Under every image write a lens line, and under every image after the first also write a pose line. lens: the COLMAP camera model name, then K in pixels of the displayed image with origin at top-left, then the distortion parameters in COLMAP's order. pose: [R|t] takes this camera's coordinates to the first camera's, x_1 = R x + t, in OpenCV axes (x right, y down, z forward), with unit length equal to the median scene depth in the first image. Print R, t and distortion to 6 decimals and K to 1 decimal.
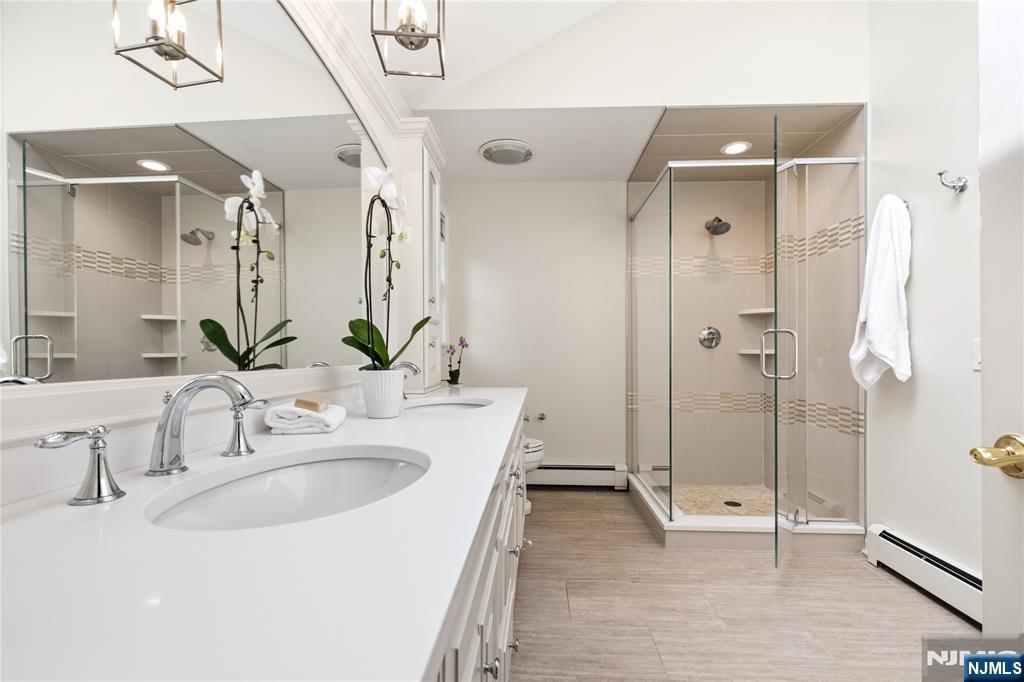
lens RADIAL K [[449.3, 0, 515.2], [0, 449.3, 347.8], [0, 0, 1]] dist [0.004908, 0.000110]
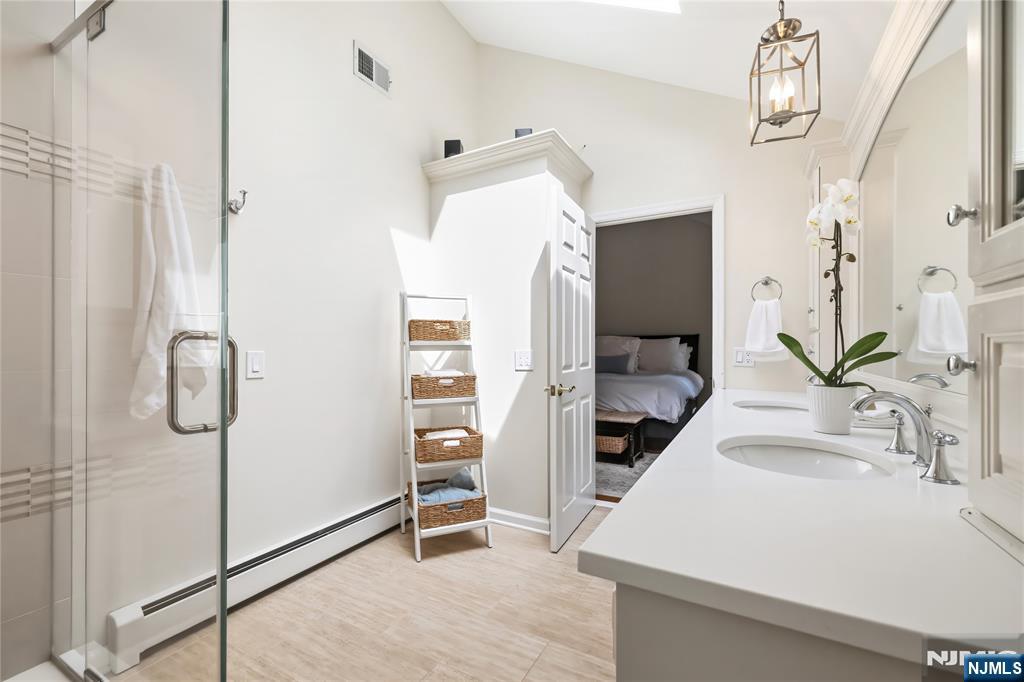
lens RADIAL K [[449.3, 0, 519.0], [0, 449.3, 346.5], [0, 0, 1]] dist [0.004908, 0.000110]
pose [[-0.911313, 0.002135, 0.411709, -0.049104], [0.000182, 0.999989, -0.004783, -0.016738], [-0.411714, -0.004283, -0.911303, 1.476591]]
